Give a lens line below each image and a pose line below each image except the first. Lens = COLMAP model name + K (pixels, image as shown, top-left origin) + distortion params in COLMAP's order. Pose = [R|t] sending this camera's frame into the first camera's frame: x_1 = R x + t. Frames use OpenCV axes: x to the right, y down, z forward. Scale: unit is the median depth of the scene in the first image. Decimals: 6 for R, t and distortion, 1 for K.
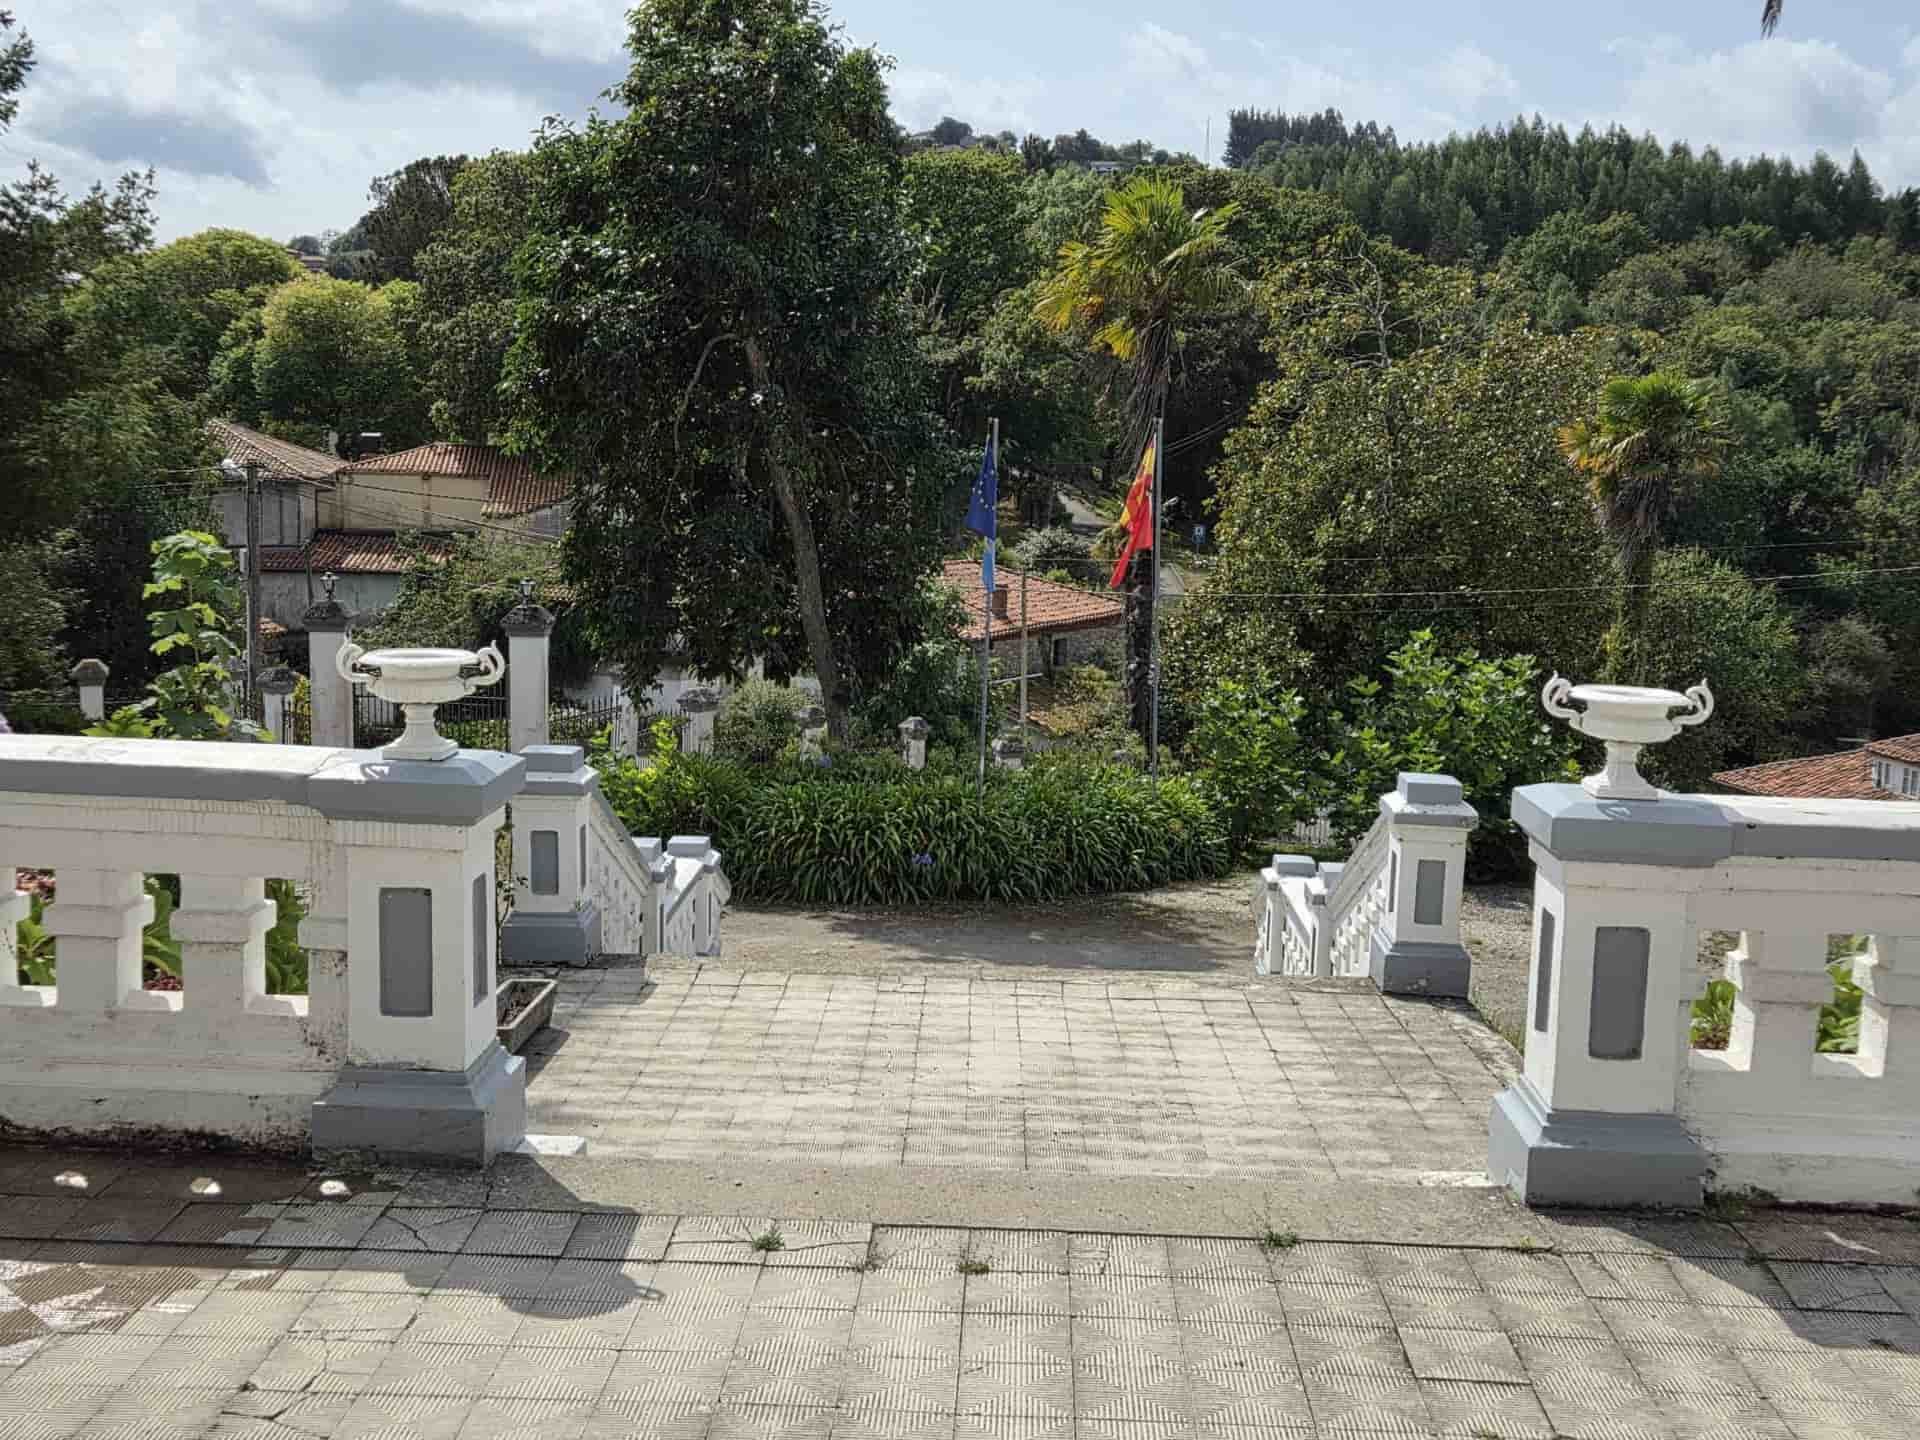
lens RADIAL K [[2105.0, 0, 968.7], [0, 2105.0, 724.5], [0, 0, 1]] dist [0.032129, 0.000000]
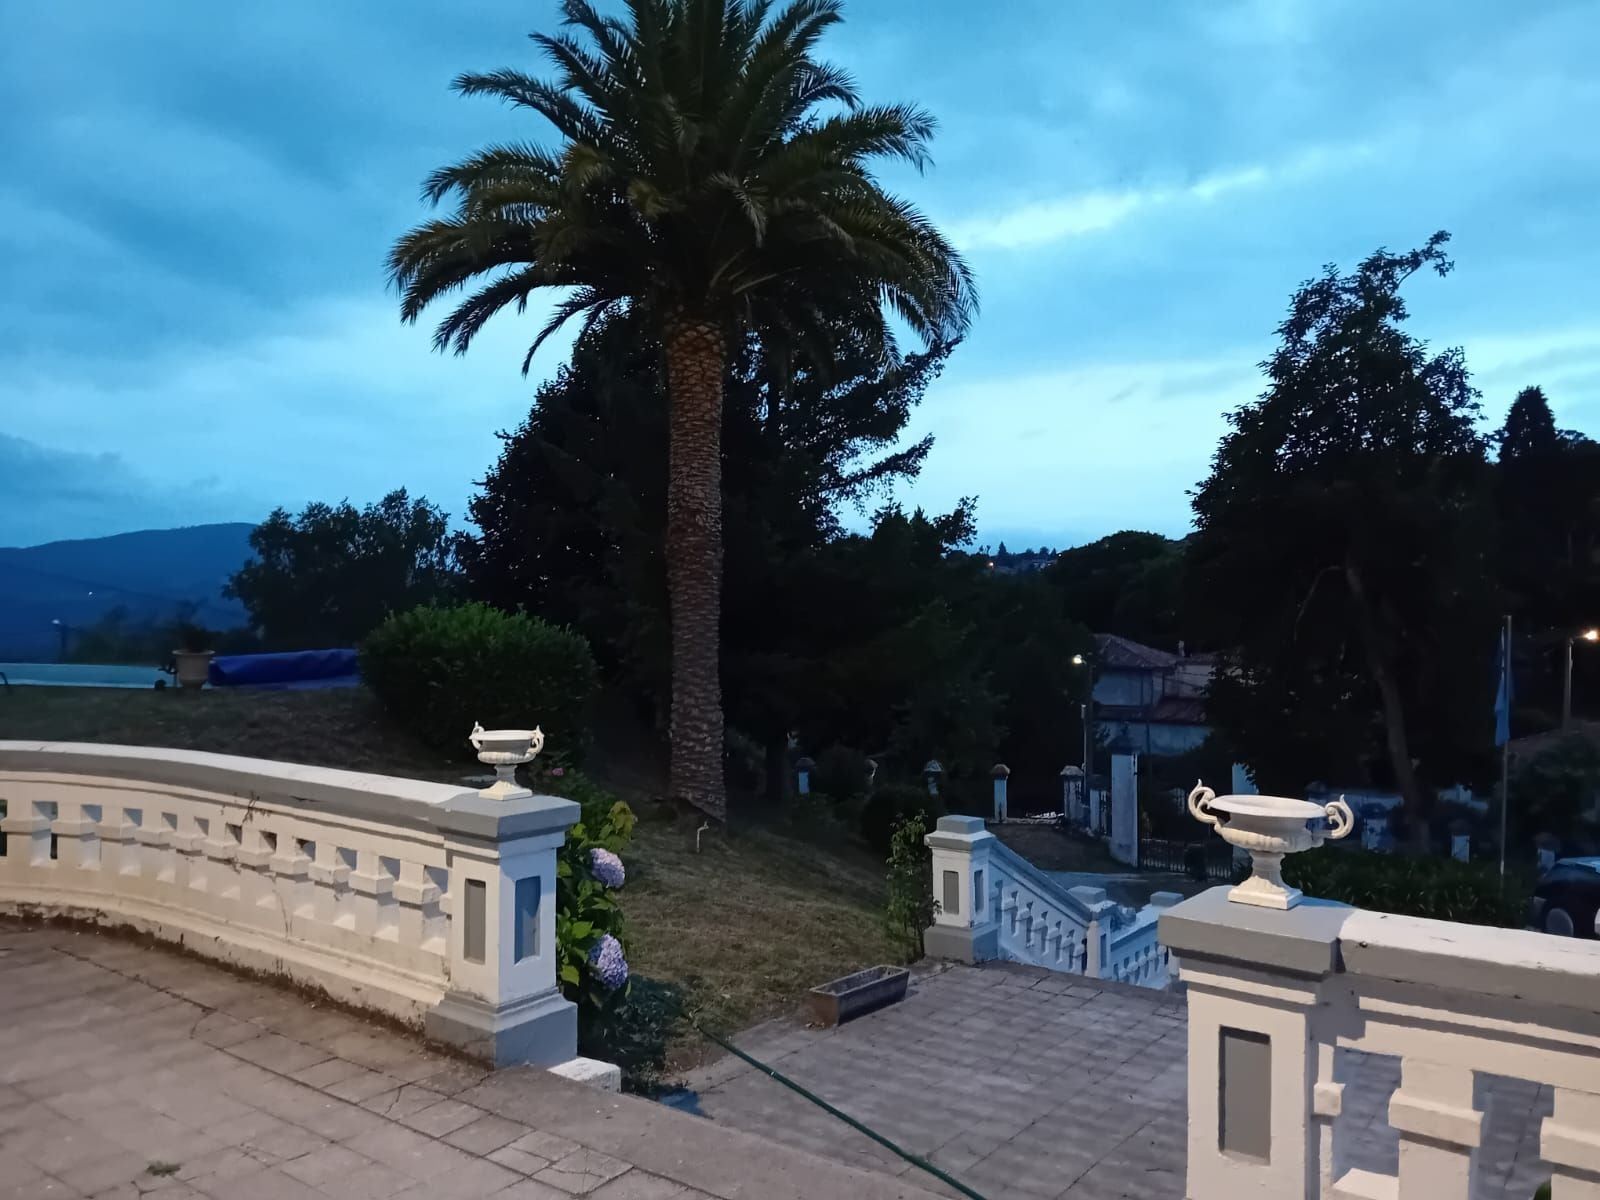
lens RADIAL K [[1224.6, 0, 800.8], [0, 1224.6, 602.0], [0, 0, 1]] dist [-0.007436, -0.007857]
pose [[0.816682, -0.030443, -0.576285, 0.267102], [-0.068250, 0.986504, -0.148835, -0.004102], [0.573038, 0.160883, 0.803582, 0.209290]]
